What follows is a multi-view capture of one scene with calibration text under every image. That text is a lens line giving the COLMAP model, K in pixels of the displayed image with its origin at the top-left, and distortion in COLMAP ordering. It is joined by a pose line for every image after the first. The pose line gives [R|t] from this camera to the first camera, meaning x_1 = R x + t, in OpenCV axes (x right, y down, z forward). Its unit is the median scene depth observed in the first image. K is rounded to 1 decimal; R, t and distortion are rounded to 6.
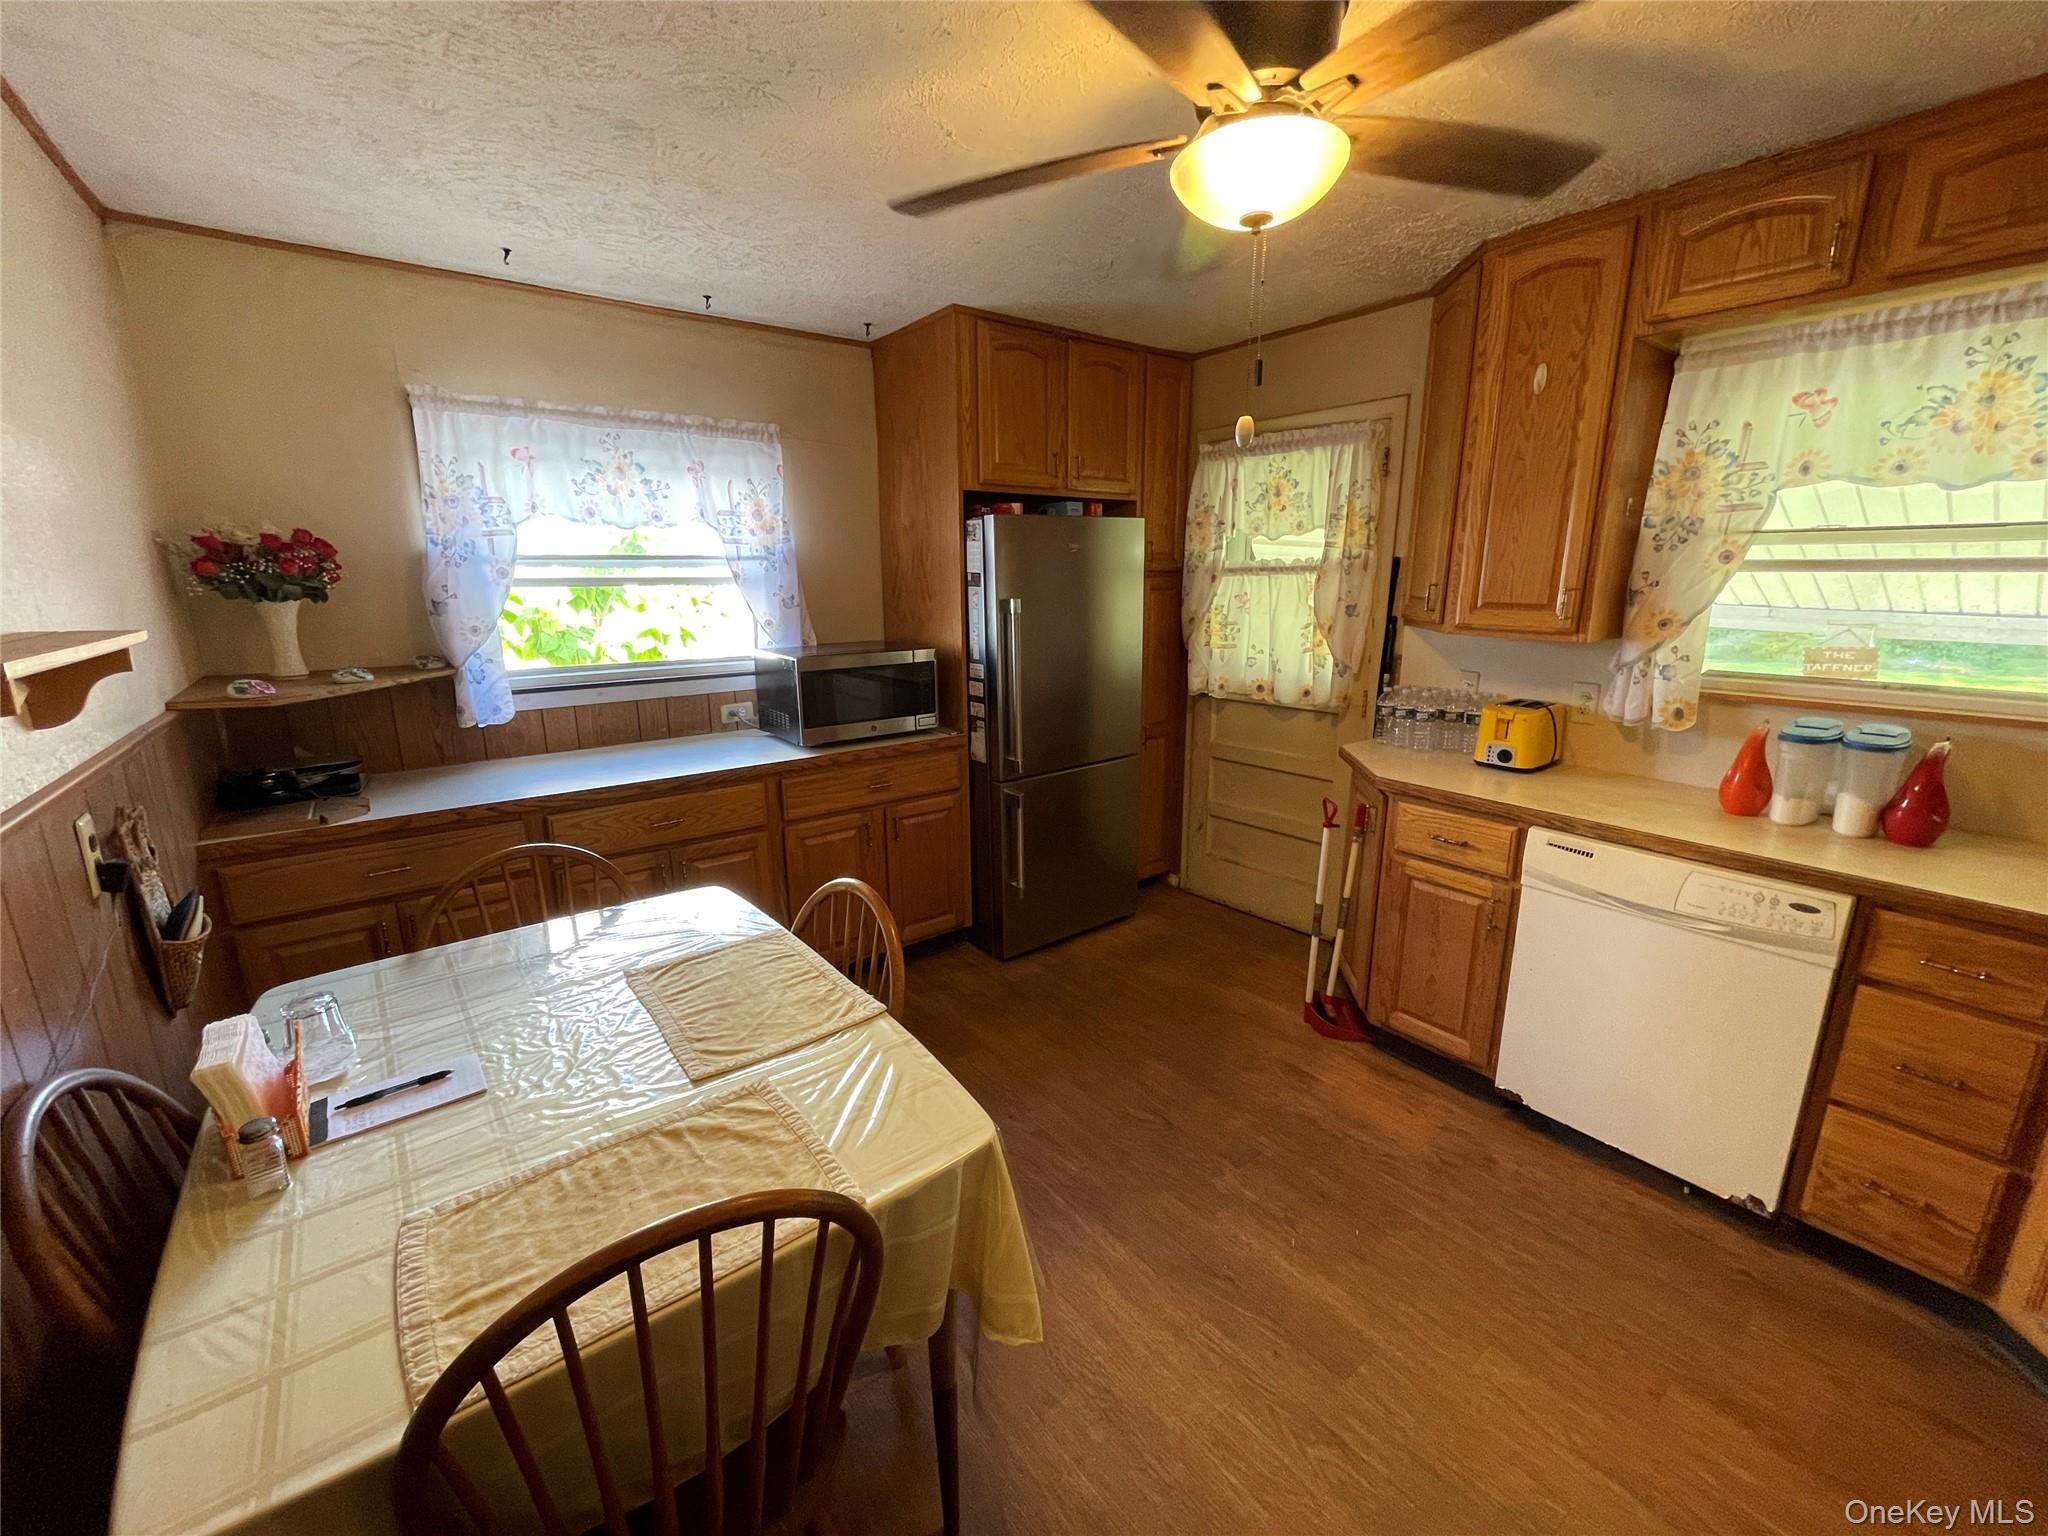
lens RADIAL K [[820.9, 0, 1022.3], [0, 820.9, 764.8], [0, 0, 1]] dist [-0.008086, 0.000913]
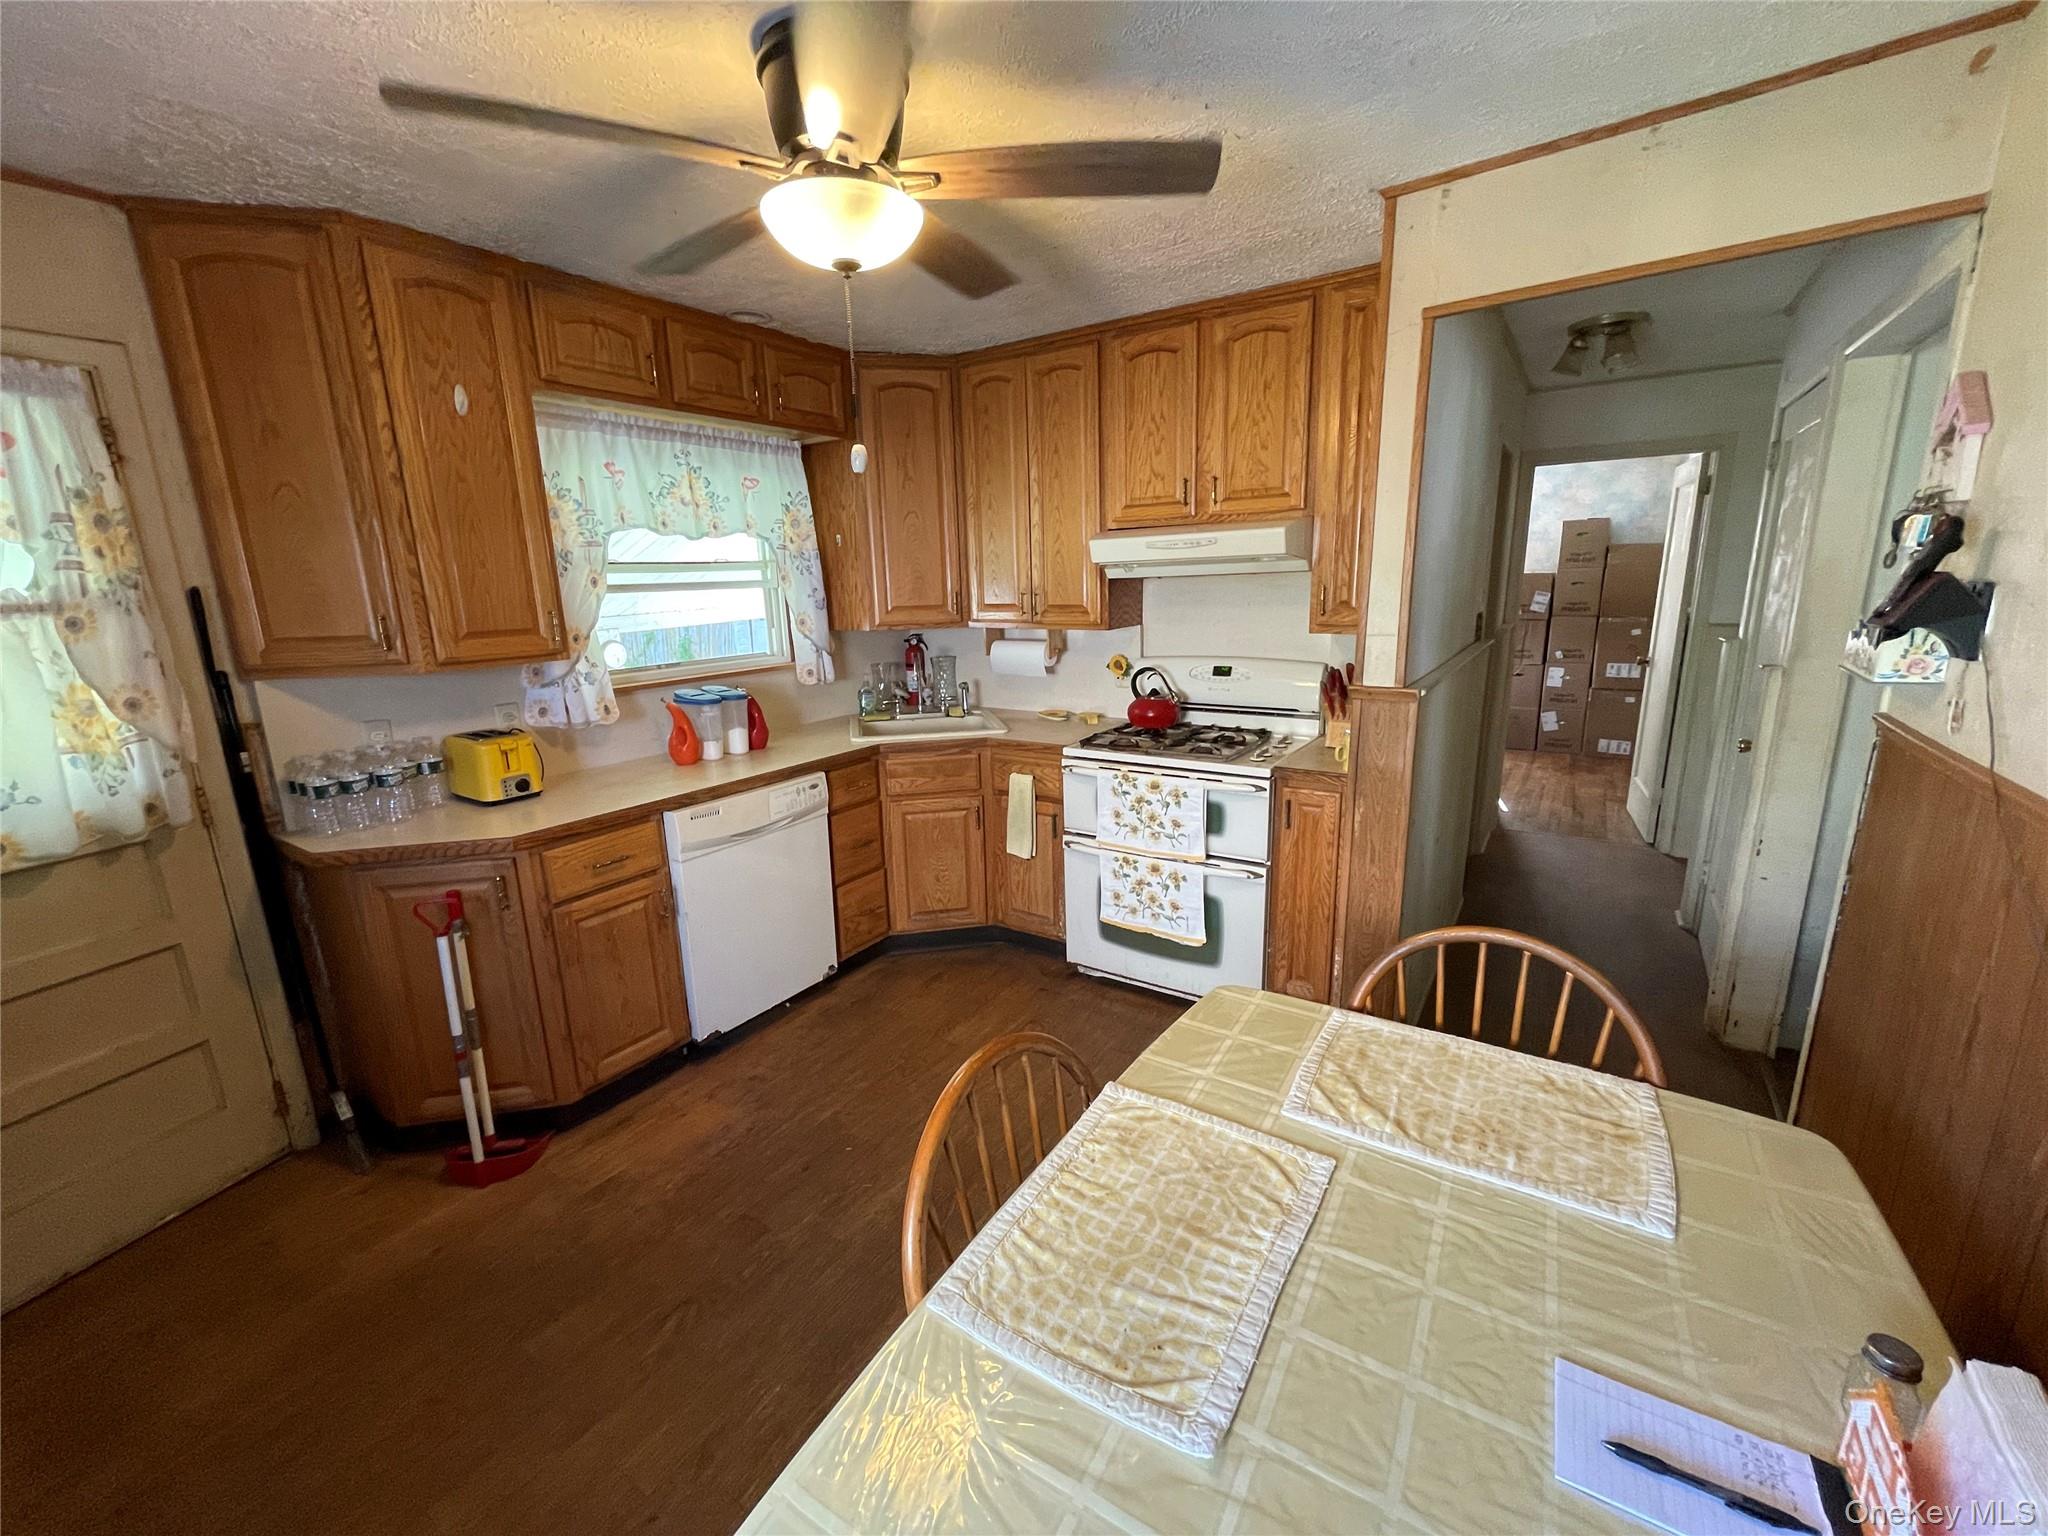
lens RADIAL K [[820.9, 0, 1025.0], [0, 820.9, 766.4], [0, 0, 1]] dist [-0.008086, 0.000913]
pose [[-0.324402, -0.200245, 0.924481, -0.569137], [0.245217, 0.926122, 0.286647, -0.185667], [-0.913582, 0.319688, -0.251333, 0.778845]]
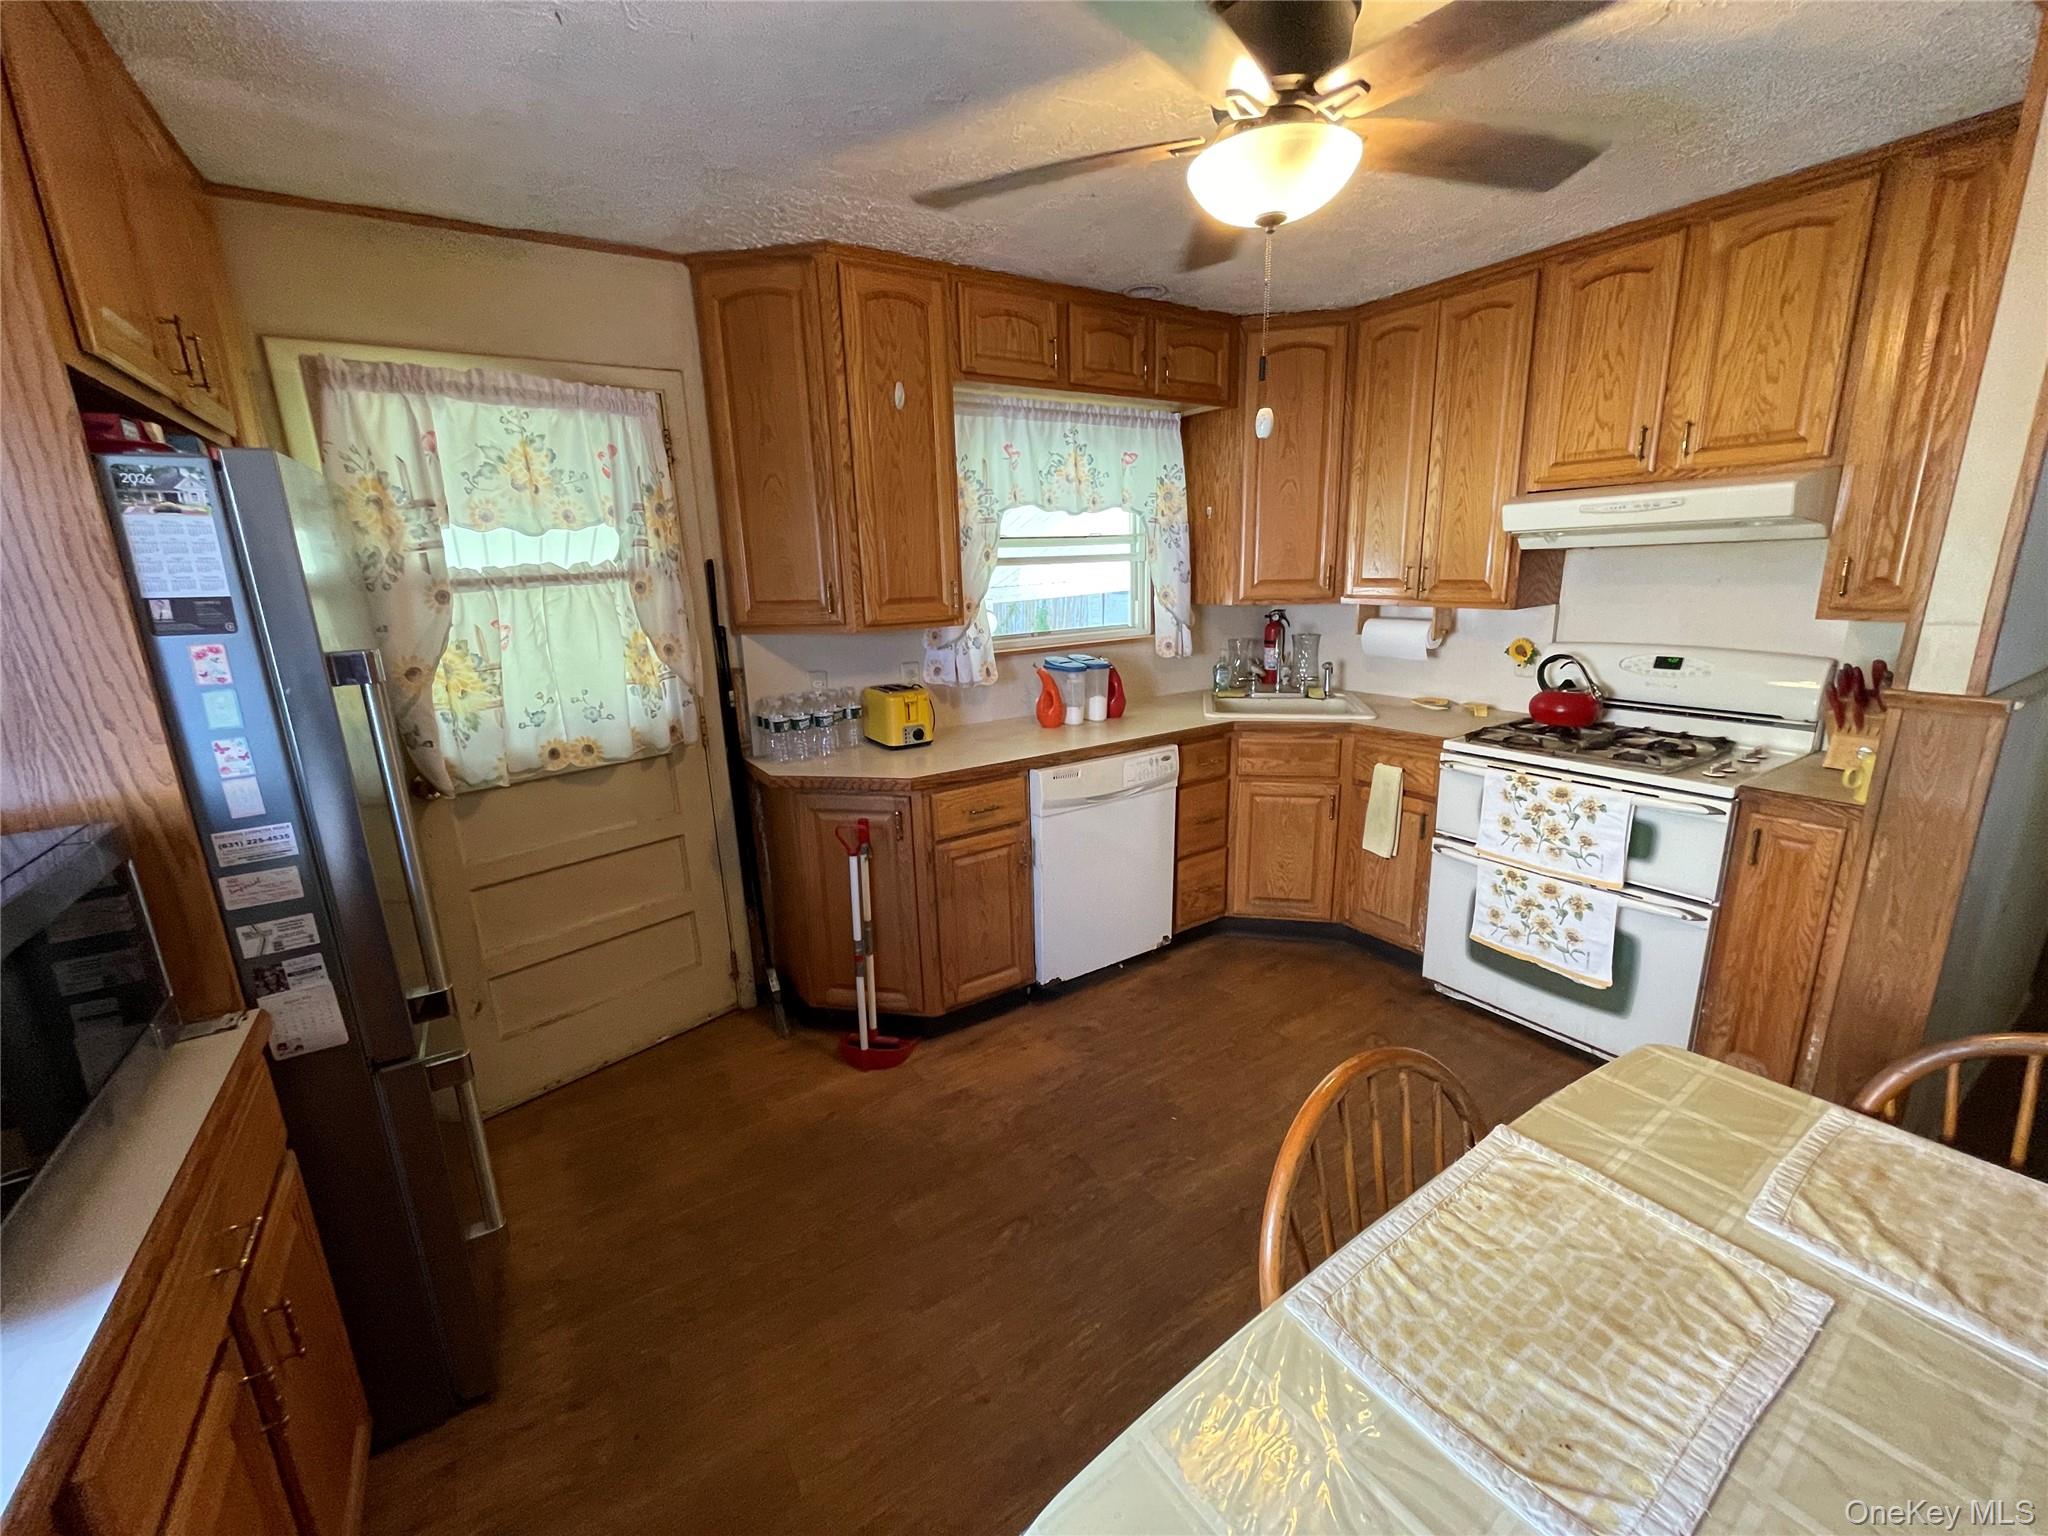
lens RADIAL K [[820.9, 0, 1025.6], [0, 820.9, 766.7], [0, 0, 1]] dist [-0.008086, 0.000913]
pose [[0.074557, -0.239699, 0.967980, -0.557454], [0.259226, 0.941971, 0.213292, -0.191866], [-0.962935, 0.235023, 0.132367, 0.814066]]
